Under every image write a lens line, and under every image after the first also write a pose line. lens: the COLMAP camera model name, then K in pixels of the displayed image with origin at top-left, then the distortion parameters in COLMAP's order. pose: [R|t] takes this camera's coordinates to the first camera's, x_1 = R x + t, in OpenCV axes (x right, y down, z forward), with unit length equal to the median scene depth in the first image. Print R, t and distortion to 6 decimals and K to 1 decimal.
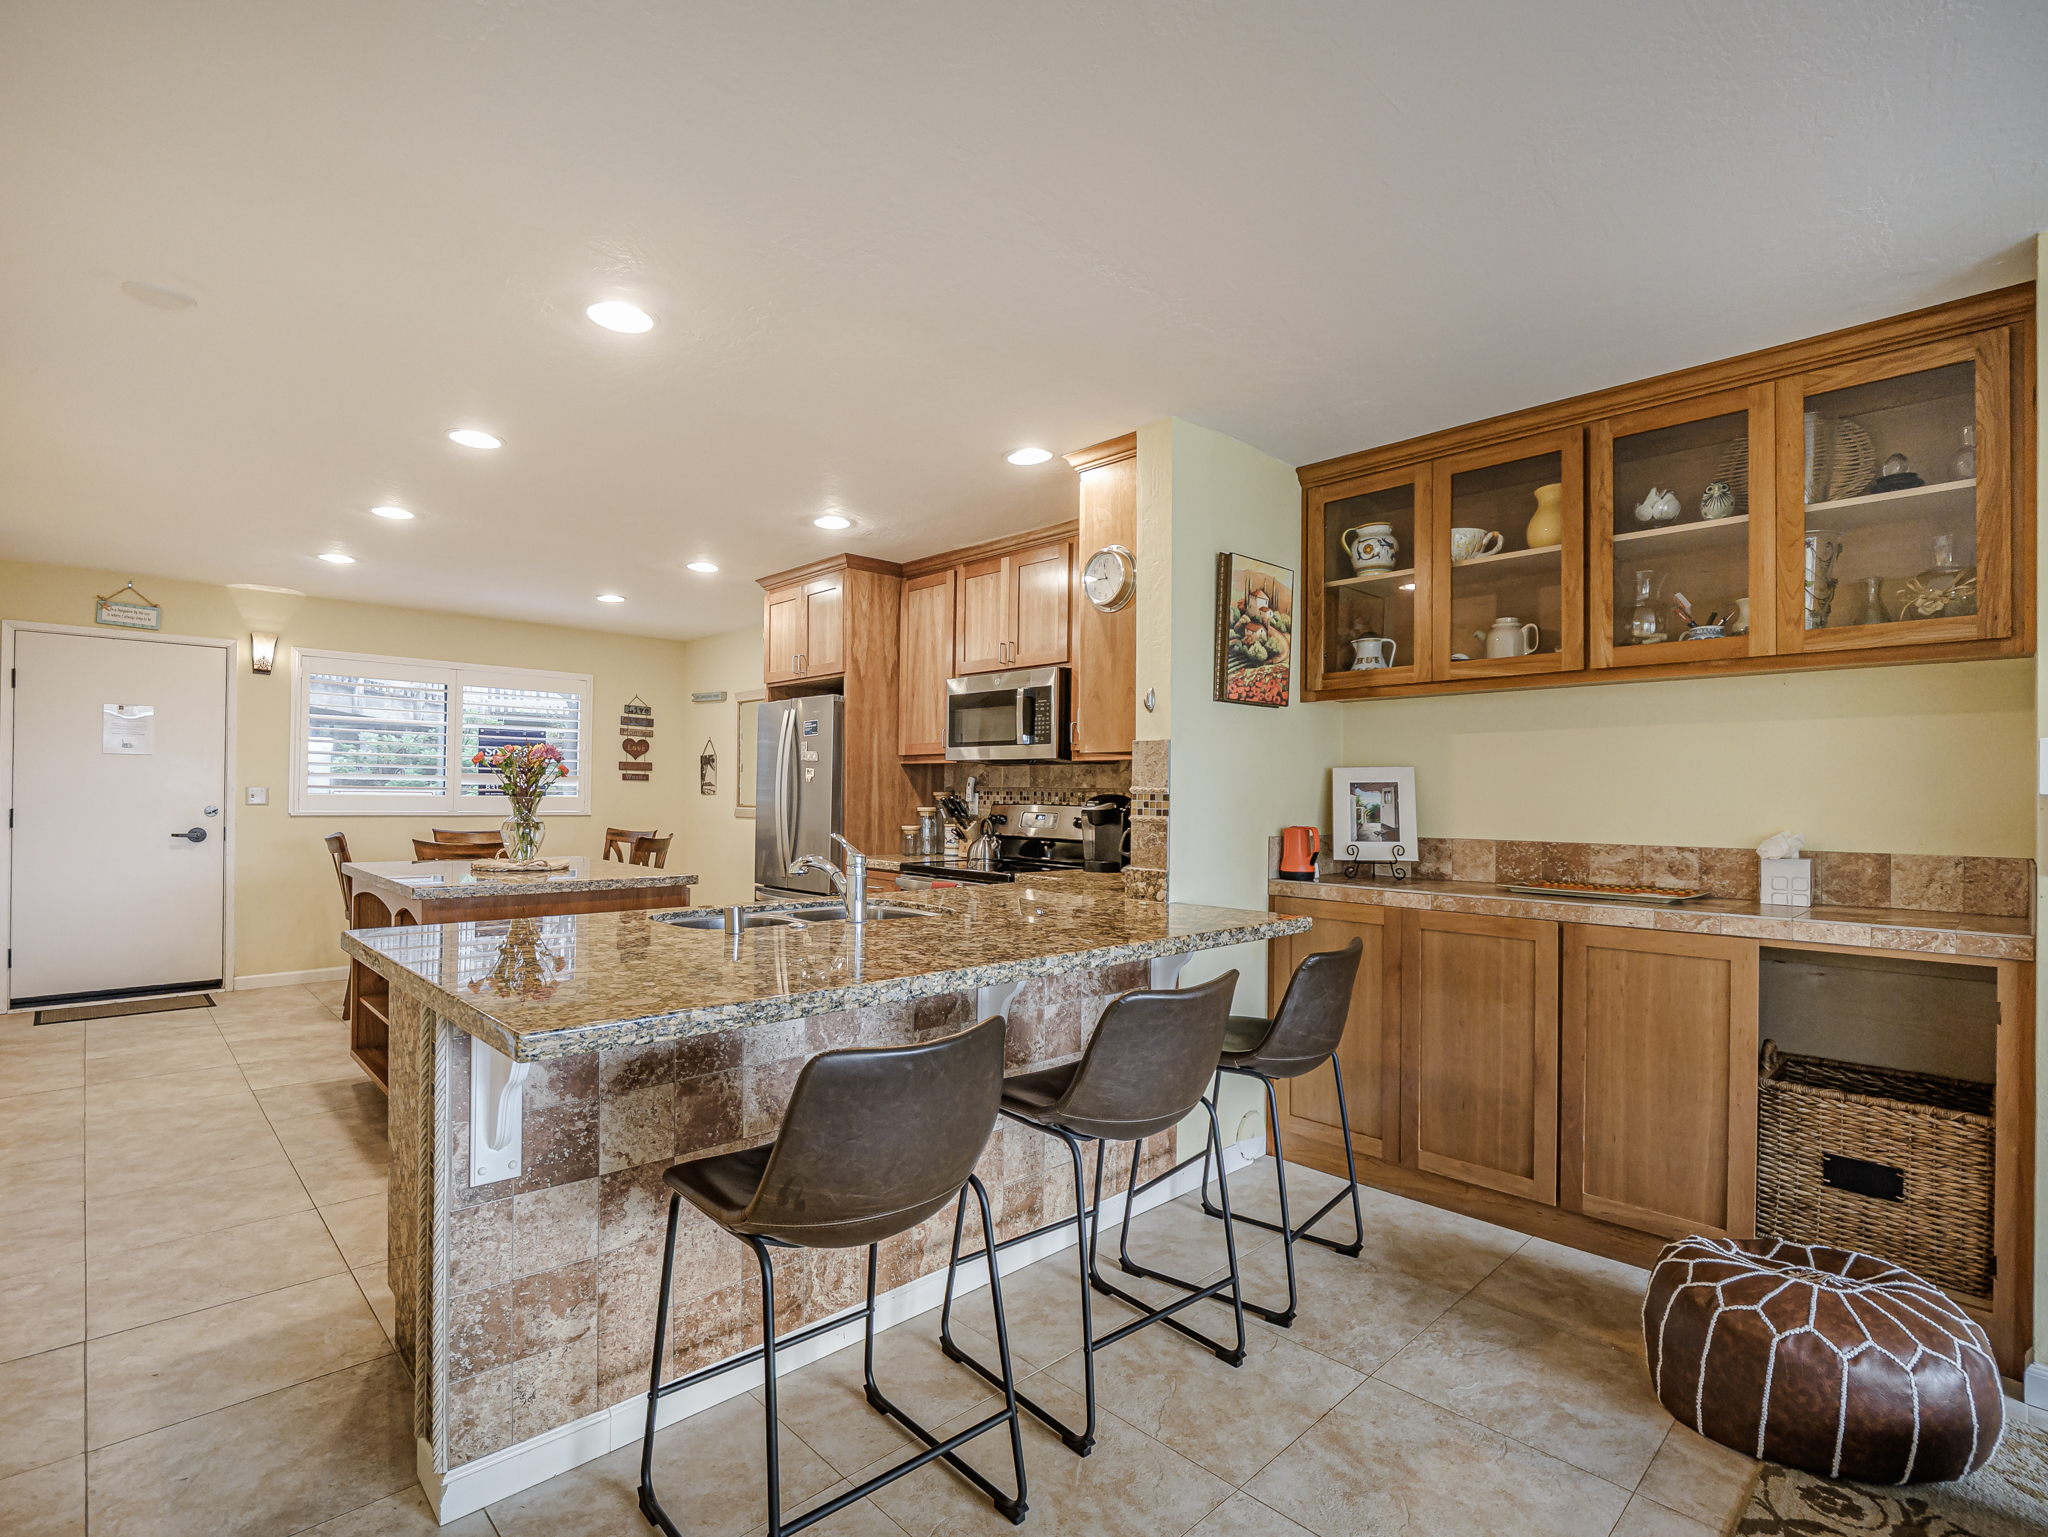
lens RADIAL K [[979.3, 0, 1025.0], [0, 979.3, 791.6], [0, 0, 1]] dist [-0.013658, -0.001494]
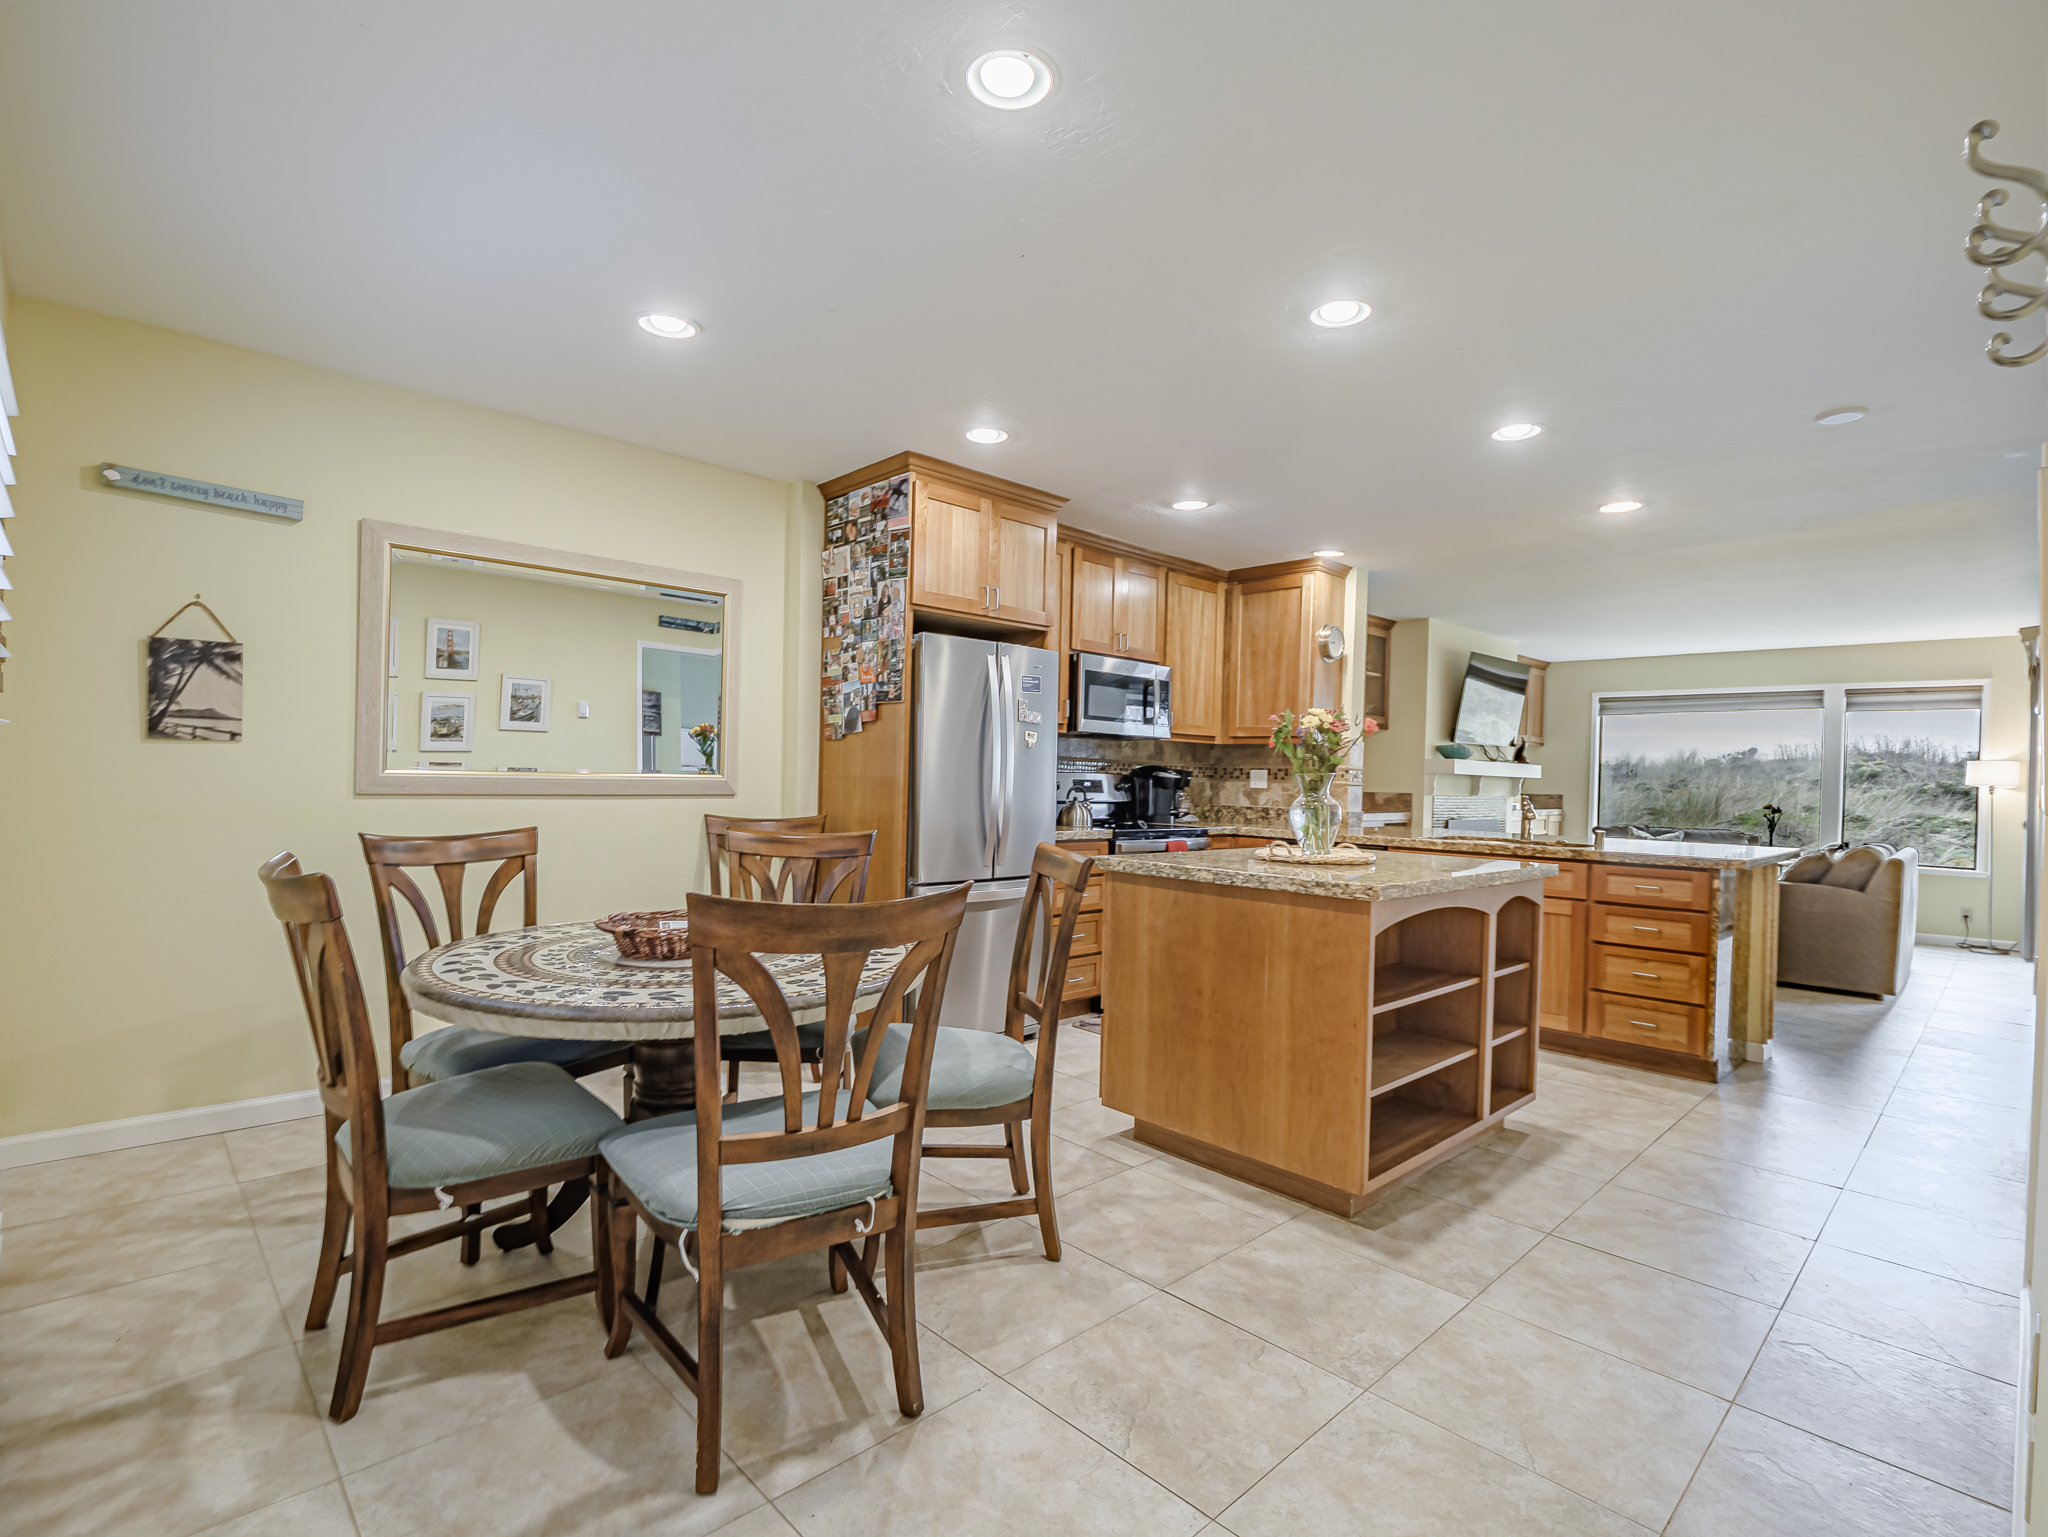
lens RADIAL K [[979.3, 0, 1026.7], [0, 979.3, 780.1], [0, 0, 1]] dist [-0.013658, -0.001494]
pose [[0.010931, -0.016347, 0.999807, -1.455288], [-0.028501, 0.999455, 0.016653, 0.005996], [-0.999534, -0.028678, 0.010459, 1.349104]]
